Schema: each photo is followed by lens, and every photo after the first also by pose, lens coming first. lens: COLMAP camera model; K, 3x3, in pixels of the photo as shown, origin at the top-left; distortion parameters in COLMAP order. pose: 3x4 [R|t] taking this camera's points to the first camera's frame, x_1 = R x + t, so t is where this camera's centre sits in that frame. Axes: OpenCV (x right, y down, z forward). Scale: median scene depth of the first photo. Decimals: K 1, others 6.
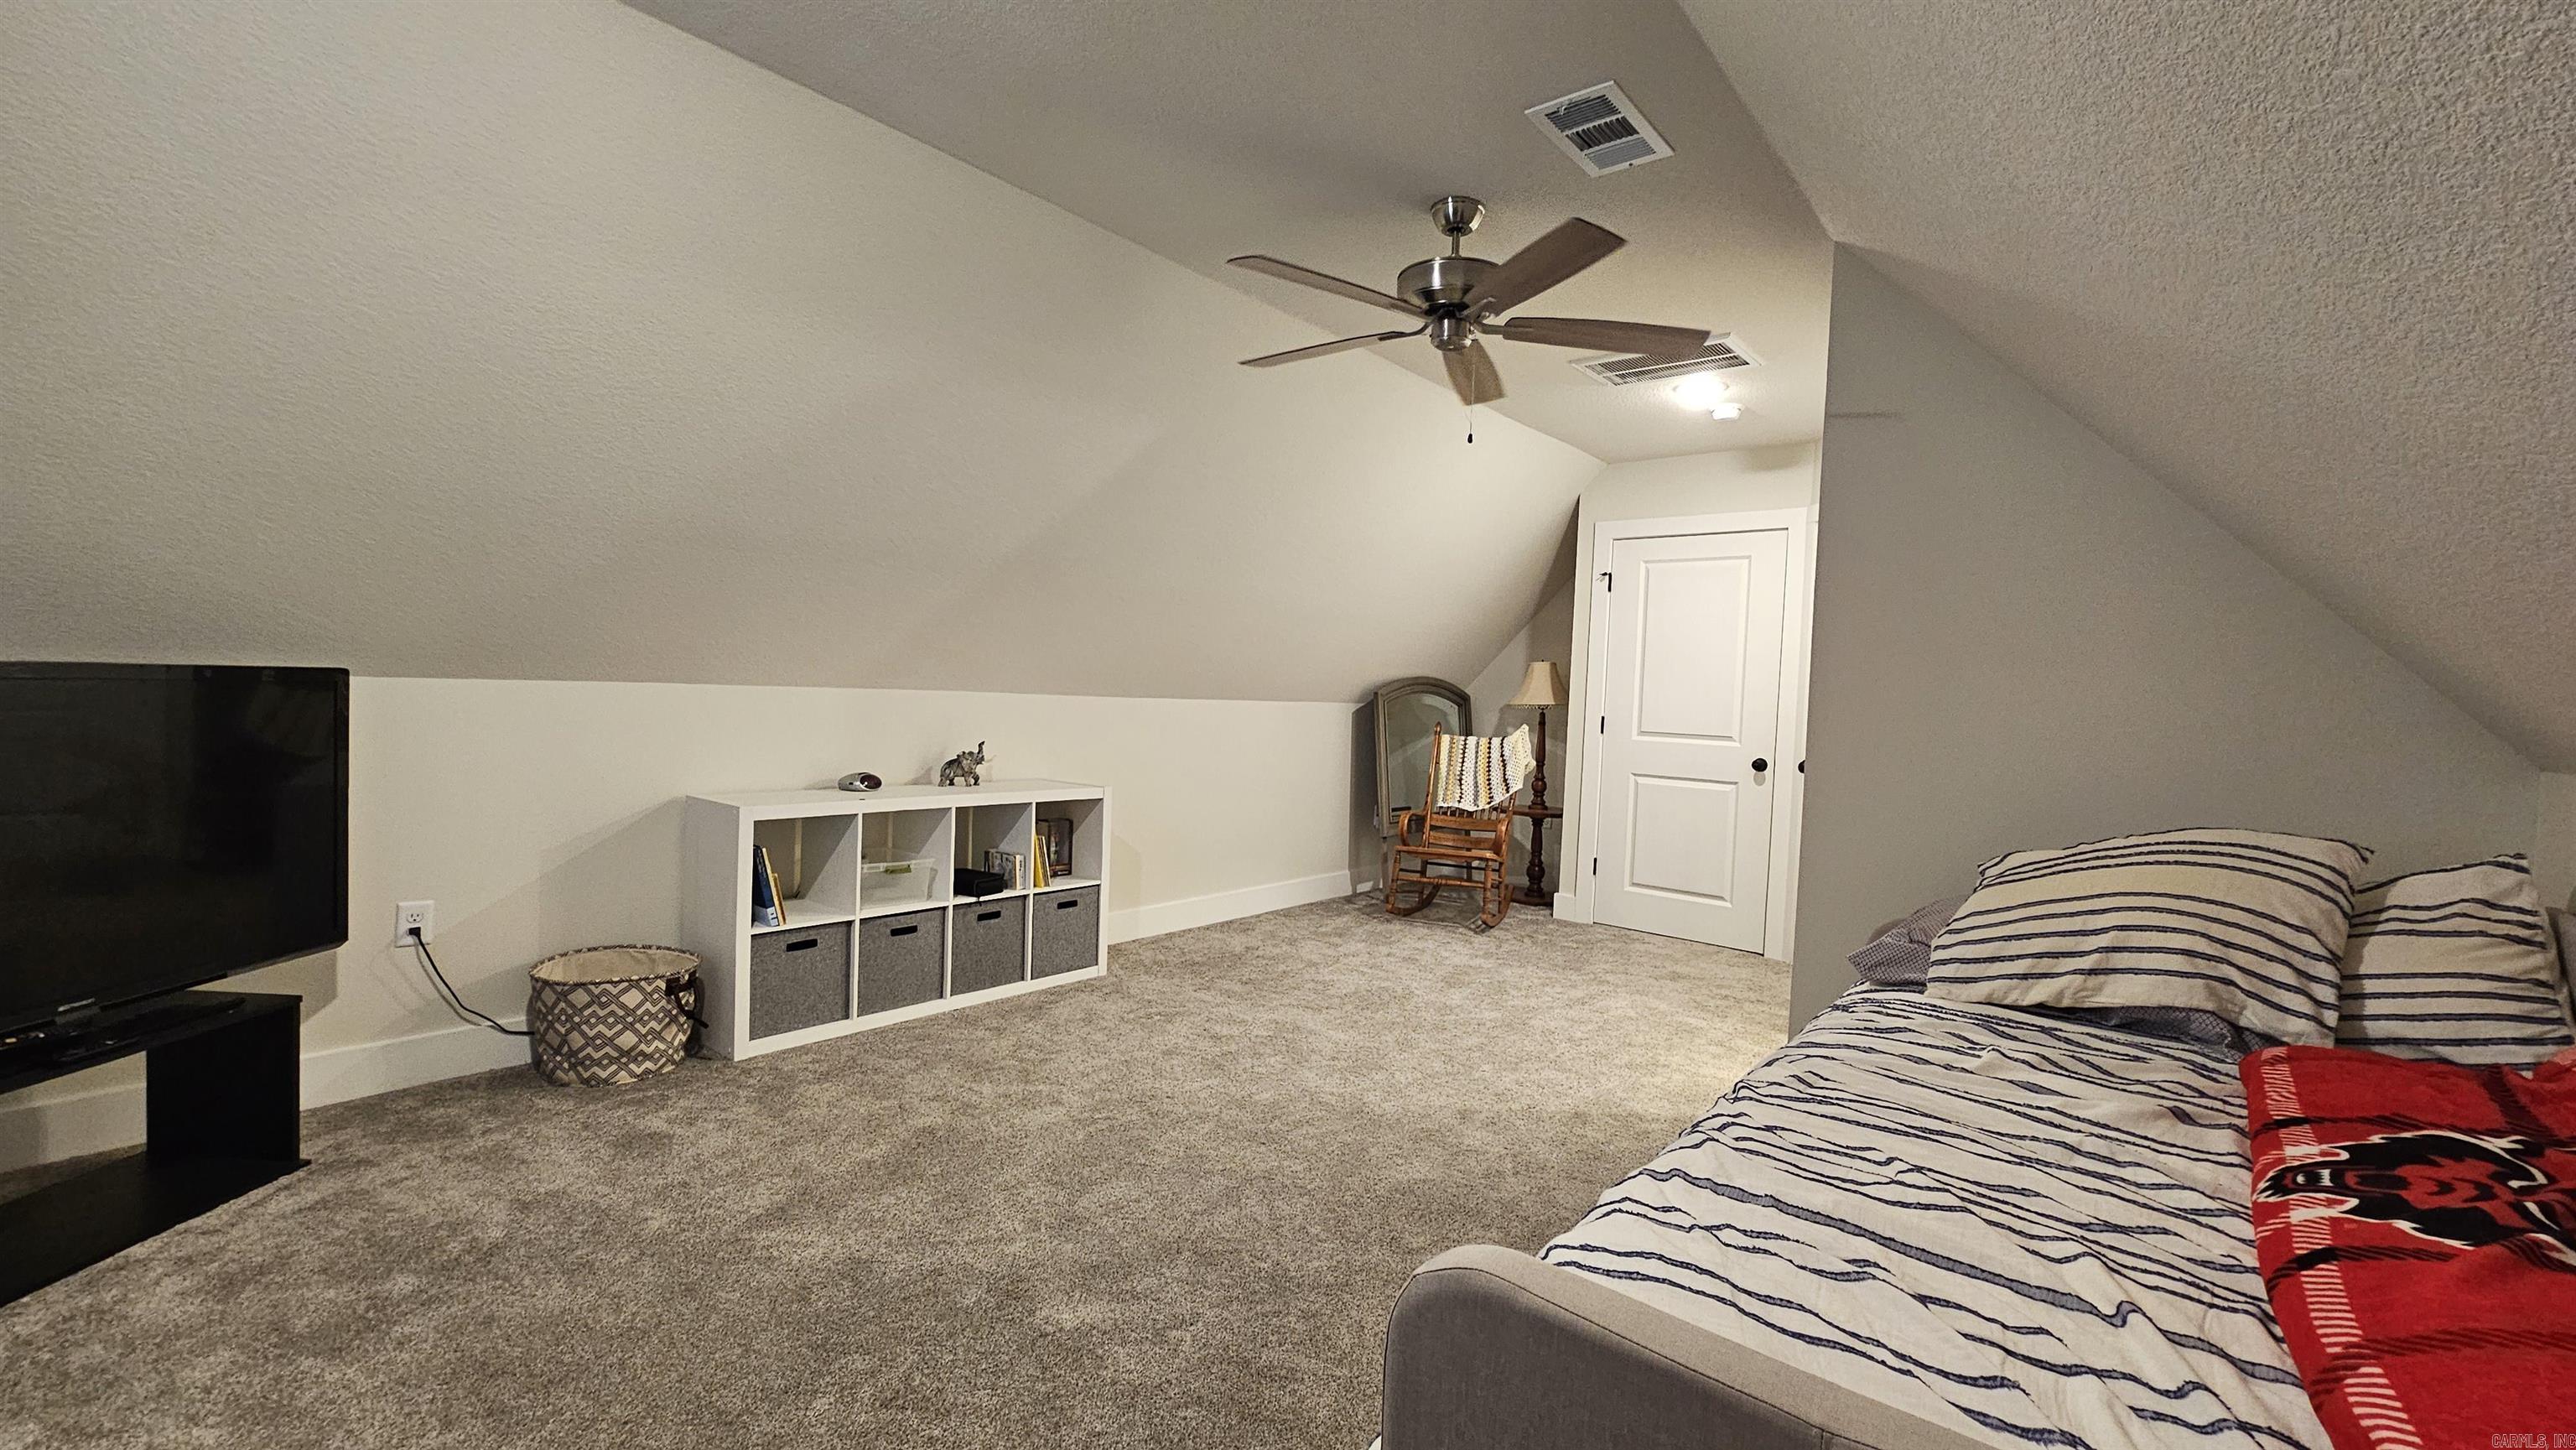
lens RADIAL K [[1051.3, 0, 1303.9], [0, 1051.3, 719.2], [0, 0, 1]] dist [-0.004546, 0.000821]
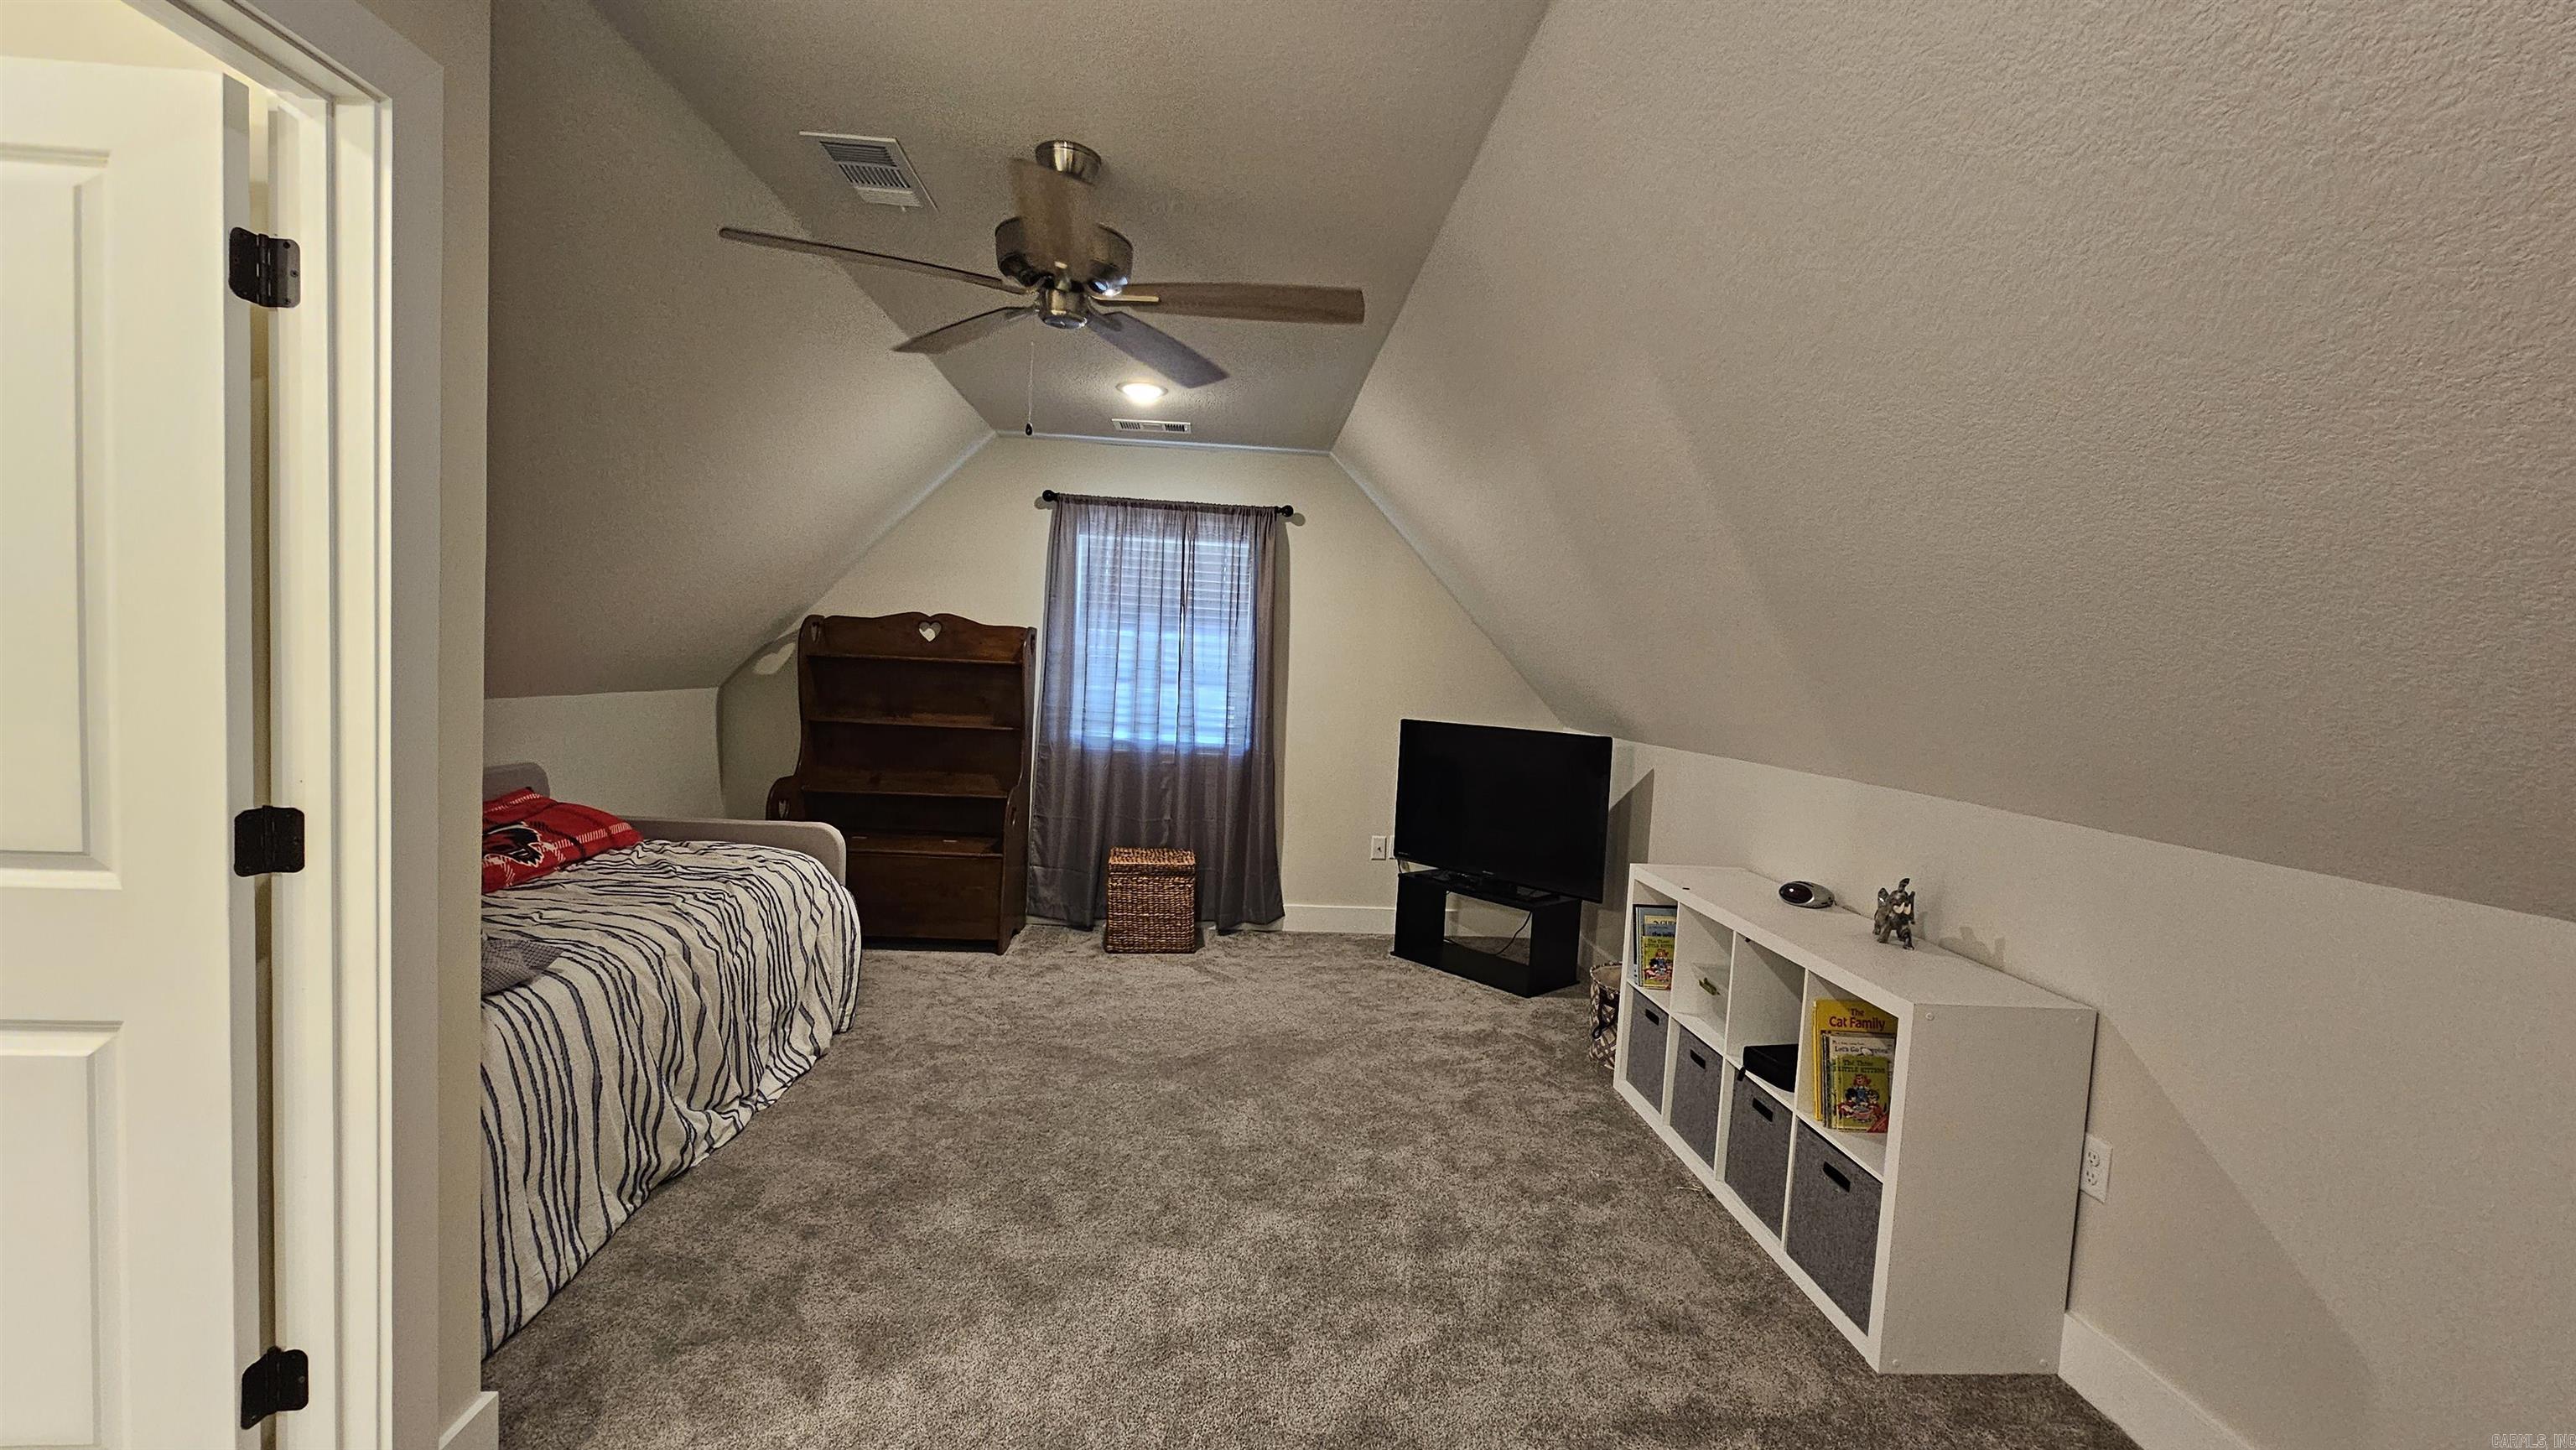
lens RADIAL K [[1051.3, 0, 1303.8], [0, 1051.3, 740.0], [0, 0, 1]] dist [-0.004546, 0.000821]
pose [[-0.719772, -0.028919, -0.693608, 0.455229], [-0.098205, 0.993326, 0.060494, -0.073525], [0.687229, 0.111657, -0.717808, 1.440489]]
